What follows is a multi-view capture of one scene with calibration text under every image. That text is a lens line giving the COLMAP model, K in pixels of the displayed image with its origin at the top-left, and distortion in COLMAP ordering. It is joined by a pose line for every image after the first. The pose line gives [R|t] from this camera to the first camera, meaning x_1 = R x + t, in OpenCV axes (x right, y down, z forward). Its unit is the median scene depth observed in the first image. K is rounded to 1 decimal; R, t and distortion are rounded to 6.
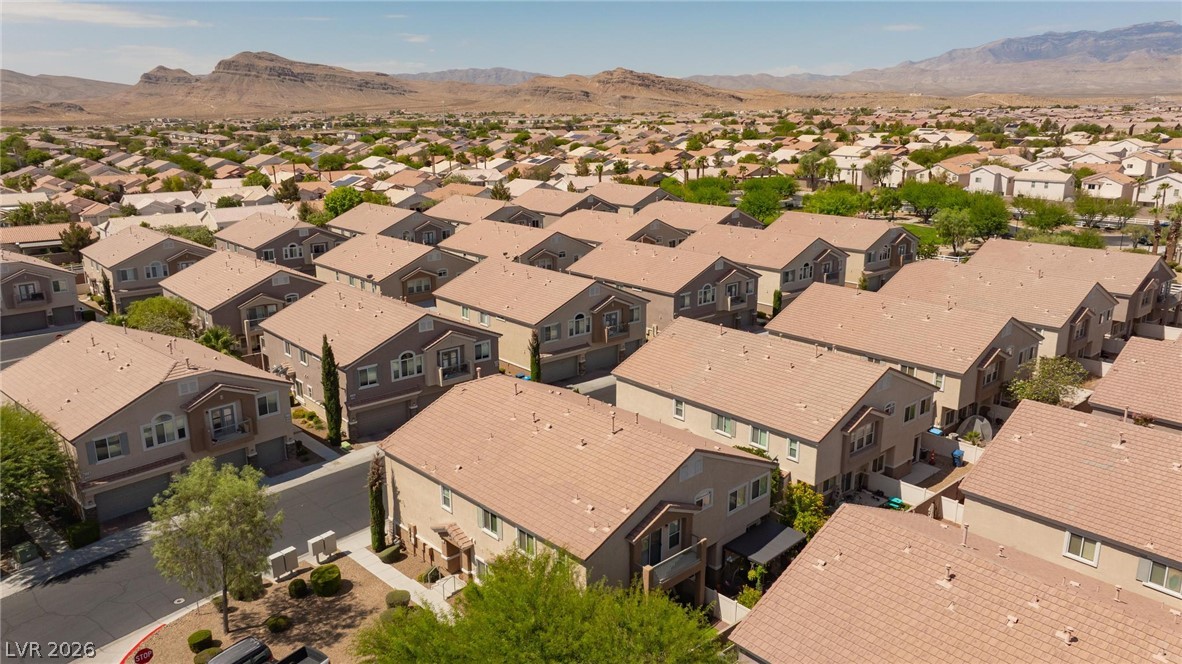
lens RADIAL K [[833.1, 0, 596.3], [0, 833.1, 330.9], [0, 0, 1]] dist [-0.045133, 0.058904]
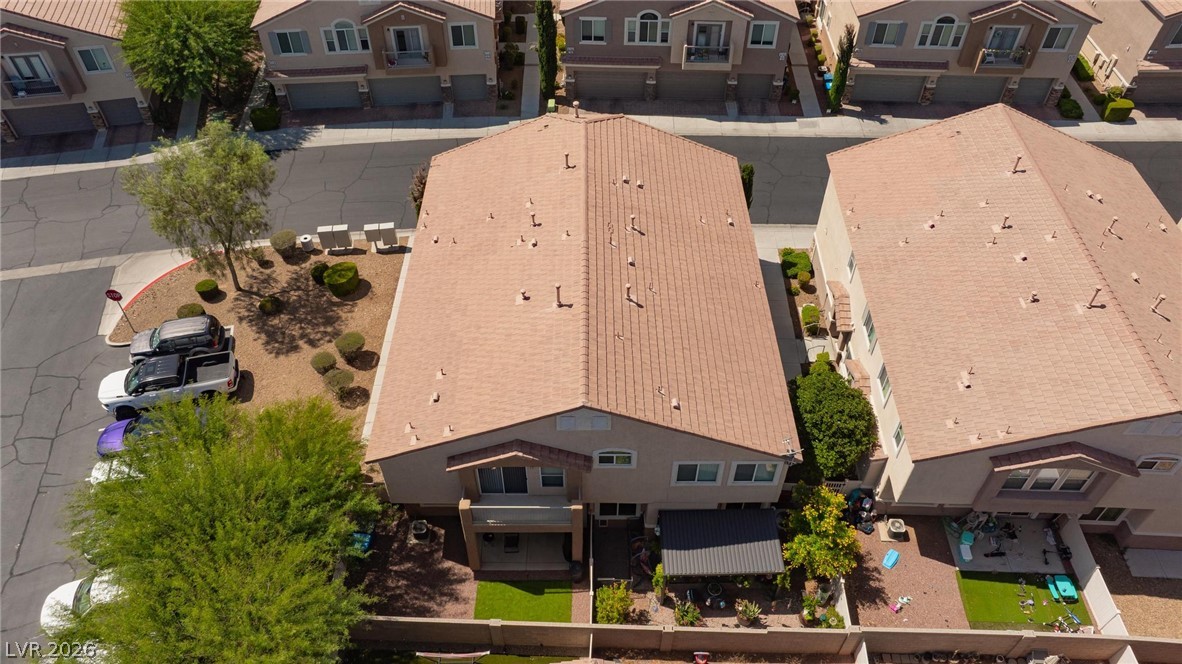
lens RADIAL K [[833.1, 0, 596.3], [0, 833.1, 330.9], [0, 0, 1]] dist [-0.045133, 0.058904]
pose [[0.726285, 0.500252, -0.471443, 0.285984], [-0.182406, 0.801510, 0.569482, -0.193394], [0.662751, -0.327612, 0.673373, 0.424913]]
